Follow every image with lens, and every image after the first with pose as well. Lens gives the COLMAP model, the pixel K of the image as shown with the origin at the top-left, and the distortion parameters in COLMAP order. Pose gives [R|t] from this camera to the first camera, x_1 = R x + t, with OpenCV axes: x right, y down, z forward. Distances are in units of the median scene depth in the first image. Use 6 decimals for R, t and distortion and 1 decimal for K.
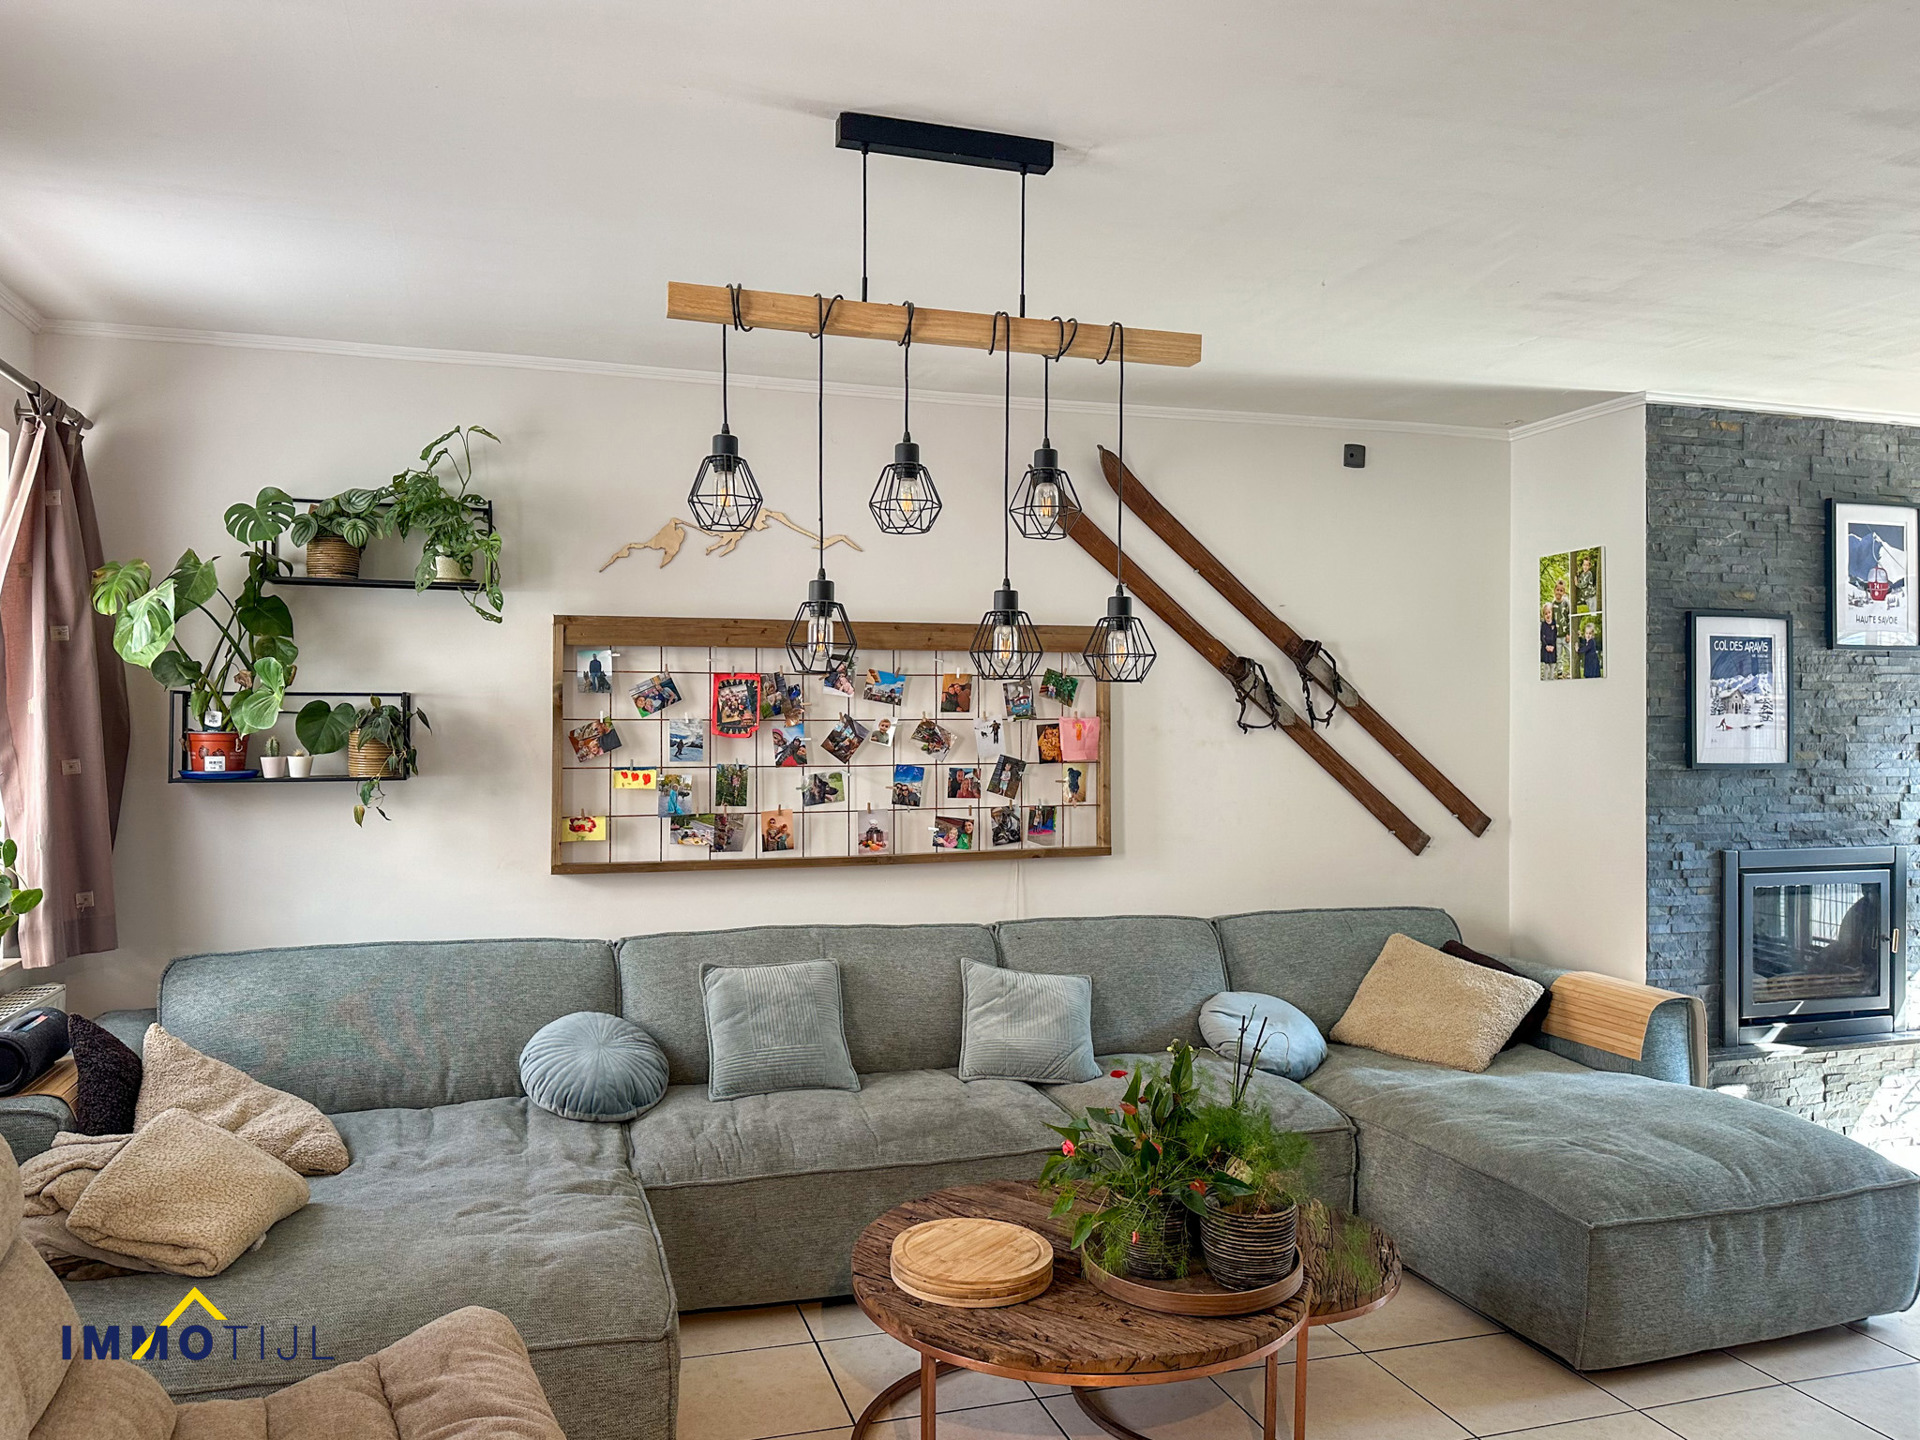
lens RADIAL K [[1359.8, 0, 872.1], [0, 1359.8, 709.6], [0, 0, 1]] dist [0.058209, -0.074793]
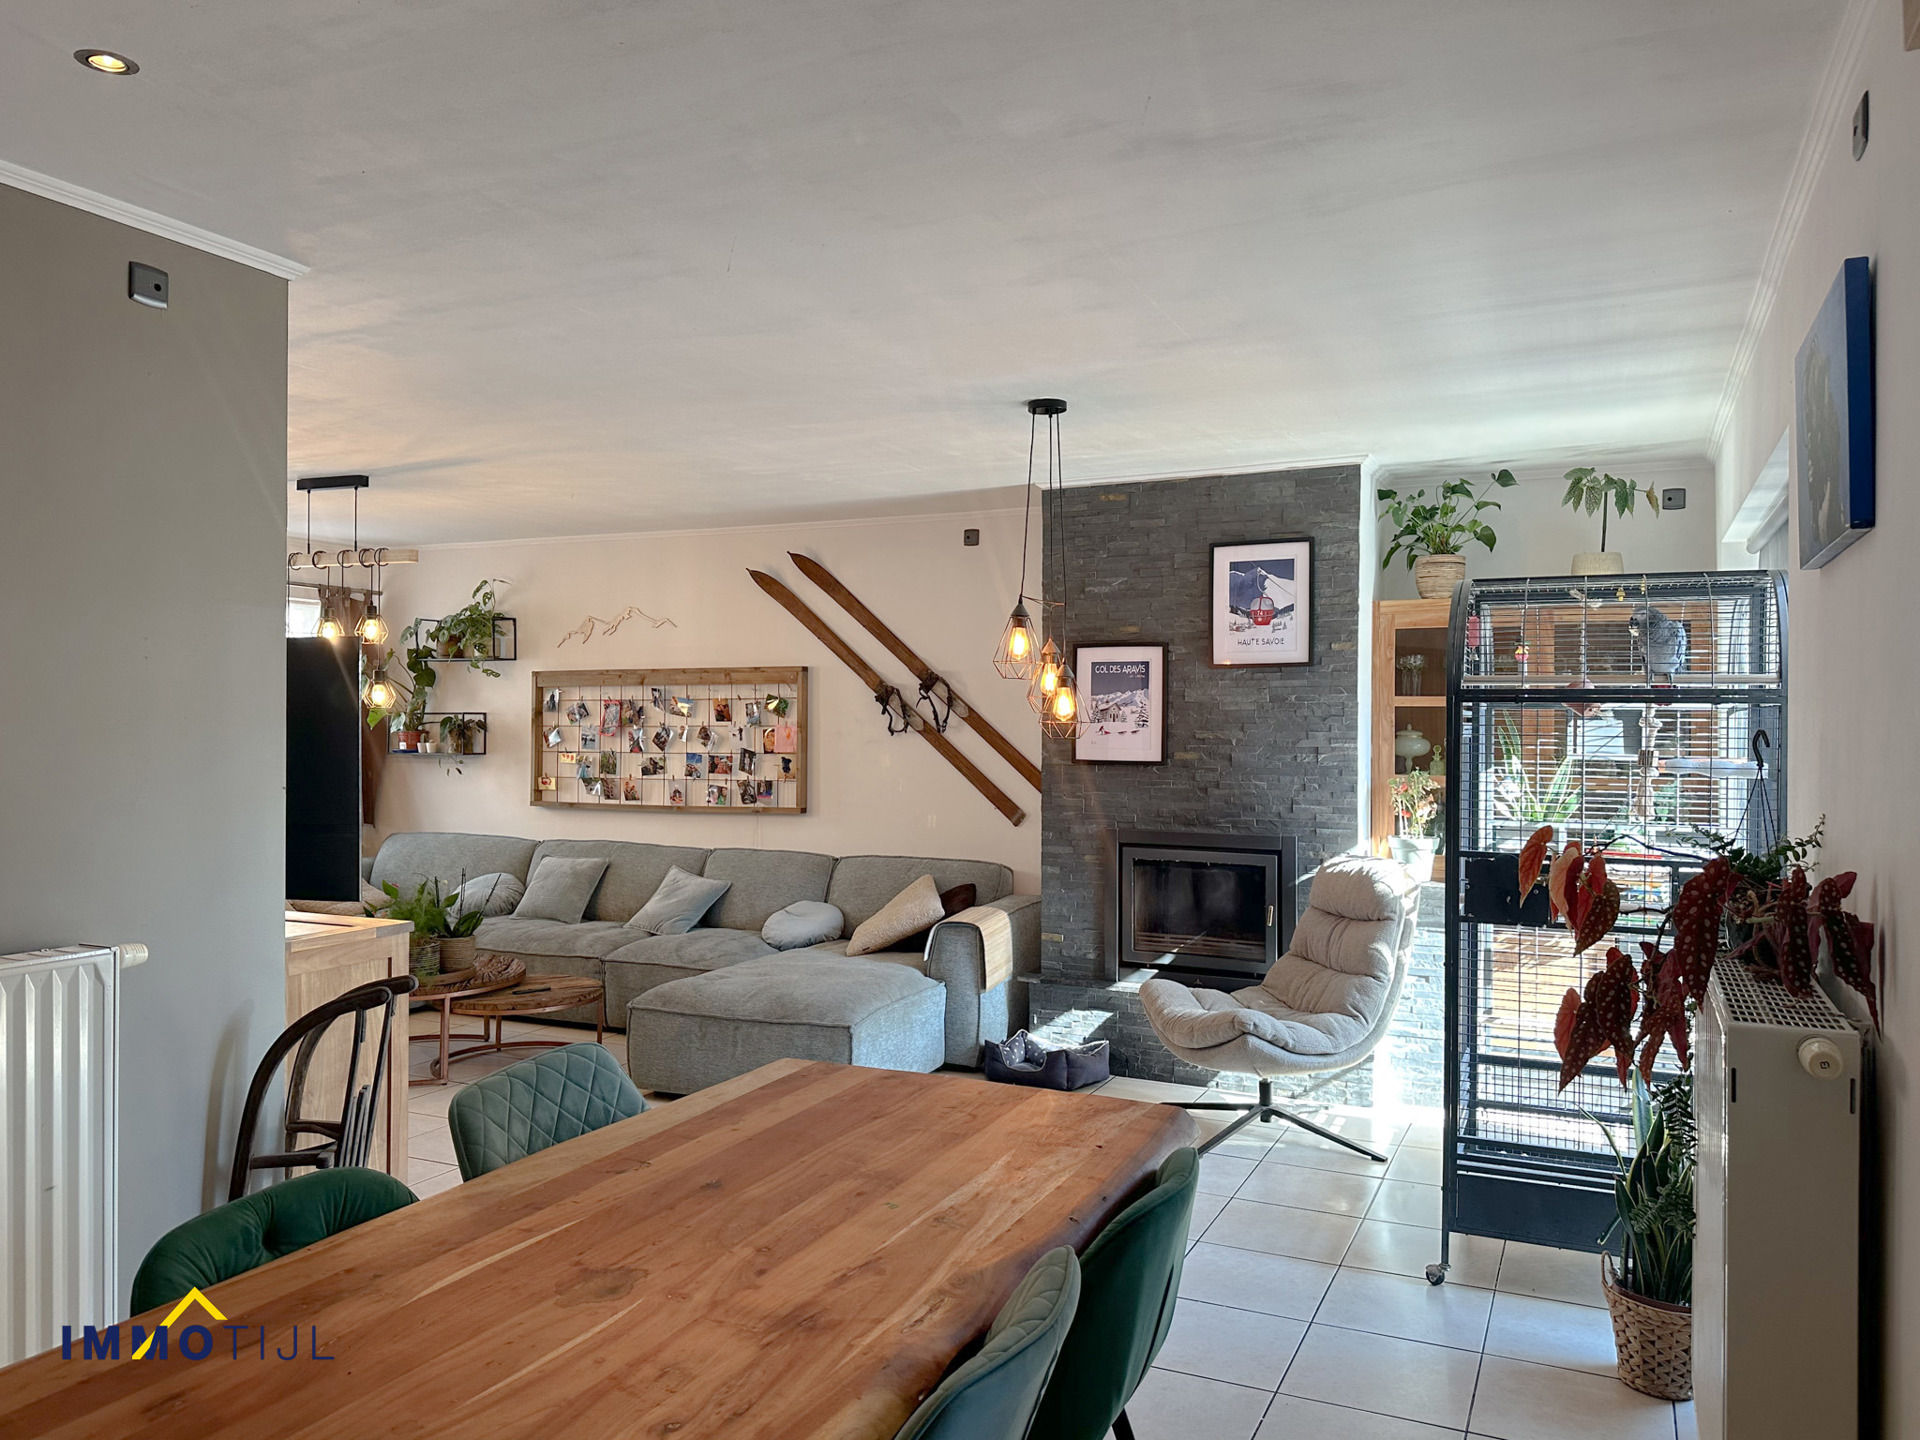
lens RADIAL K [[1344.8, 0, 960.0], [0, 1344.8, 720.0], [0, 0, 1]] dist [0.064557, -0.069336]
pose [[0.757883, -0.002320, -0.652386, 1.340323], [0.002691, 0.999996, -0.000430, 0.001507], [0.652385, -0.001430, 0.757886, -0.044938]]
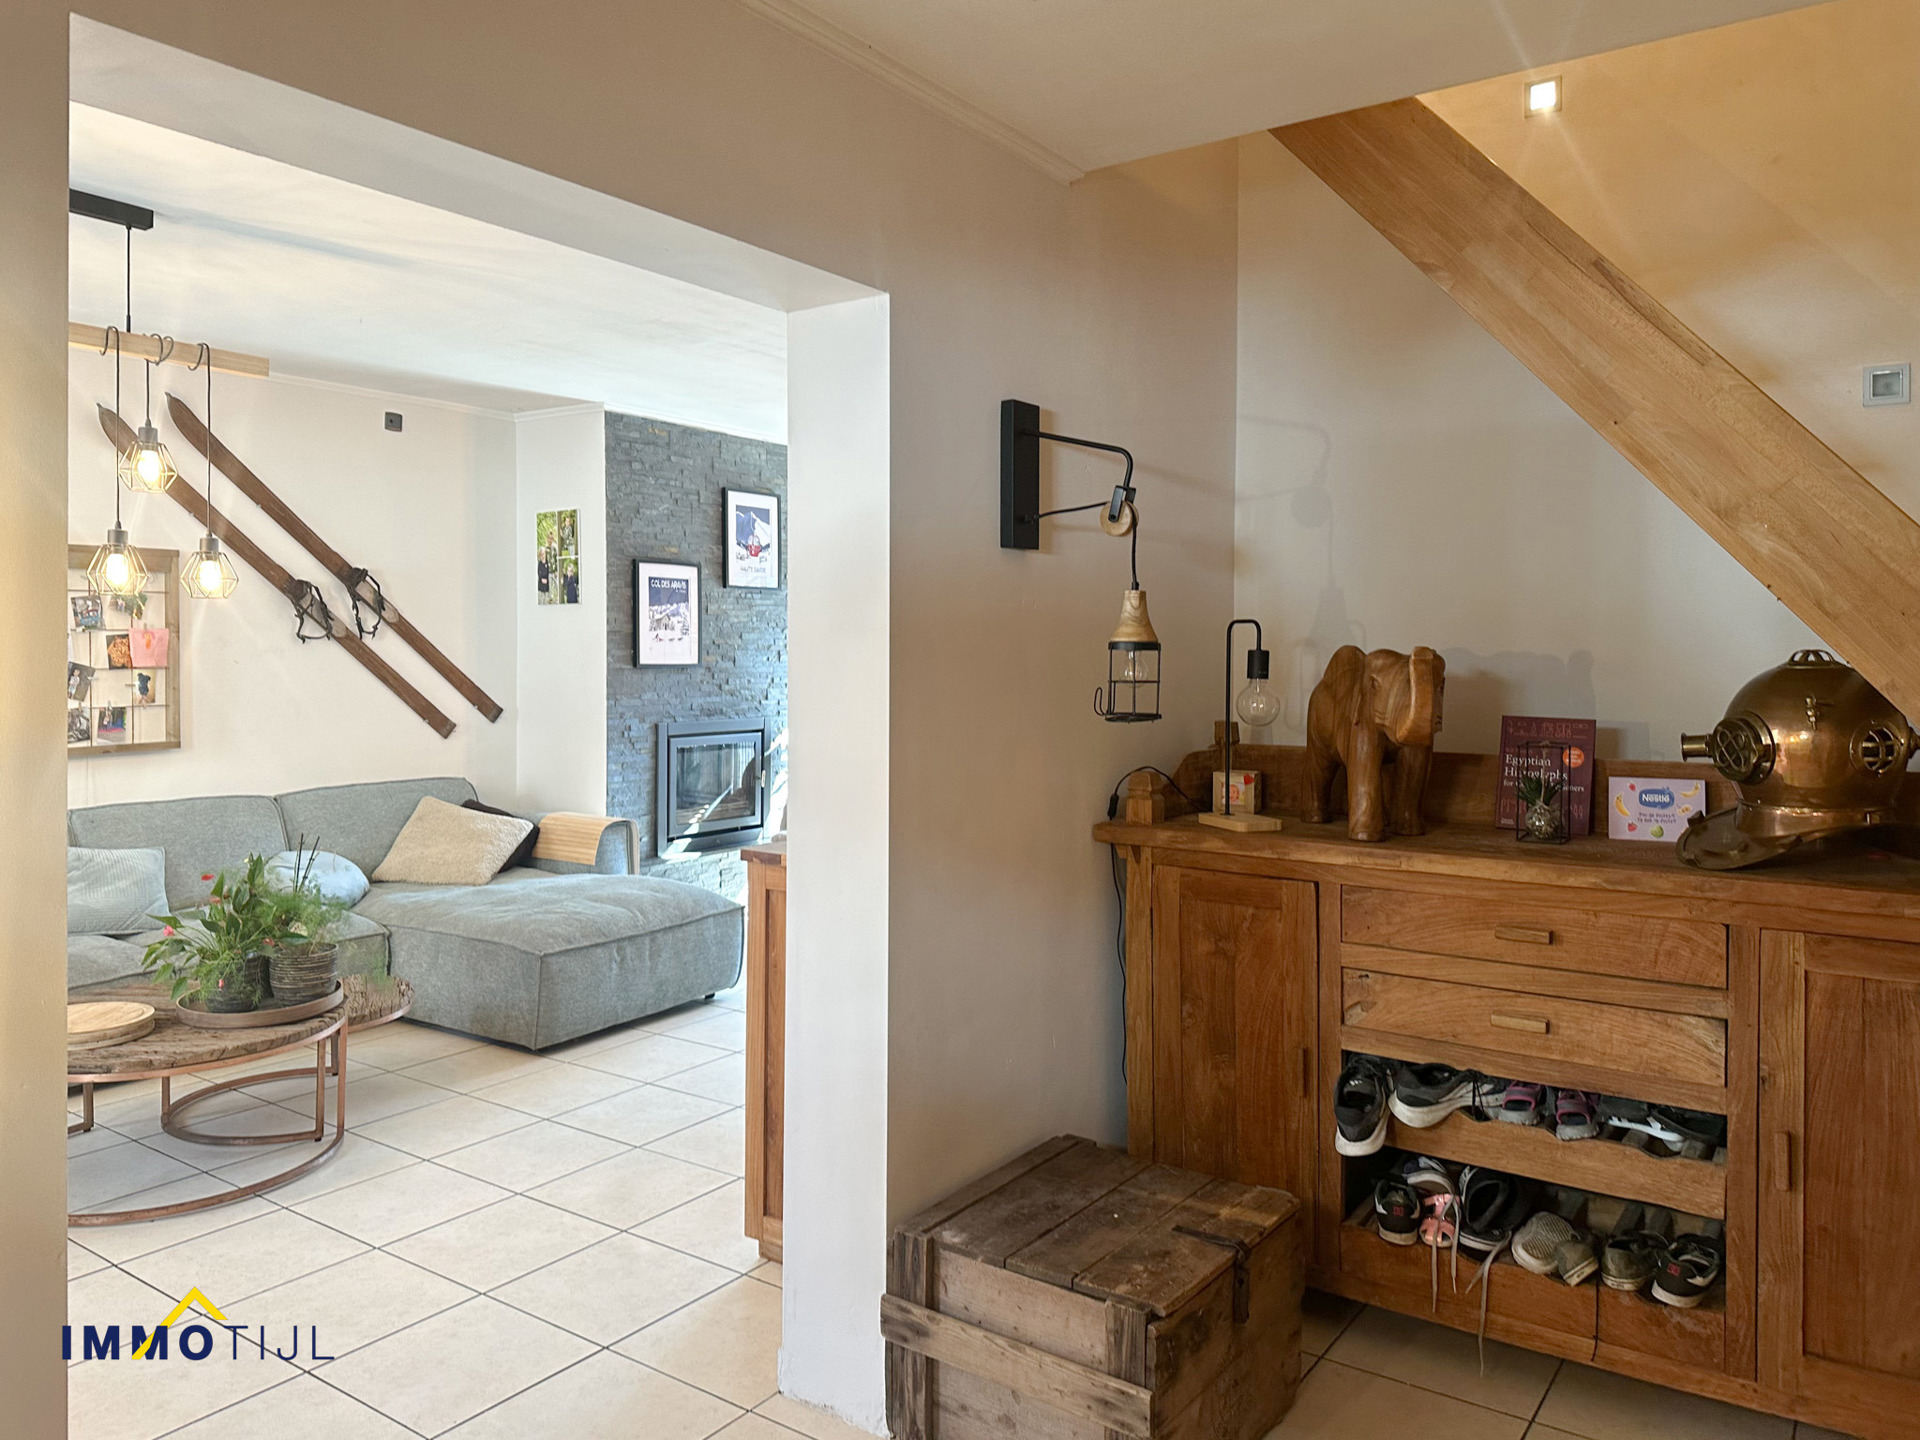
lens RADIAL K [[1387.0, 0, 962.4], [0, 1387.0, 666.3], [0, 0, 1]] dist [0.163026, -0.294471]
pose [[0.764895, -0.009267, 0.644089, -0.090739], [-0.003785, 0.999815, 0.018880, 0.012476], [-0.644144, -0.016879, 0.764718, -0.346694]]
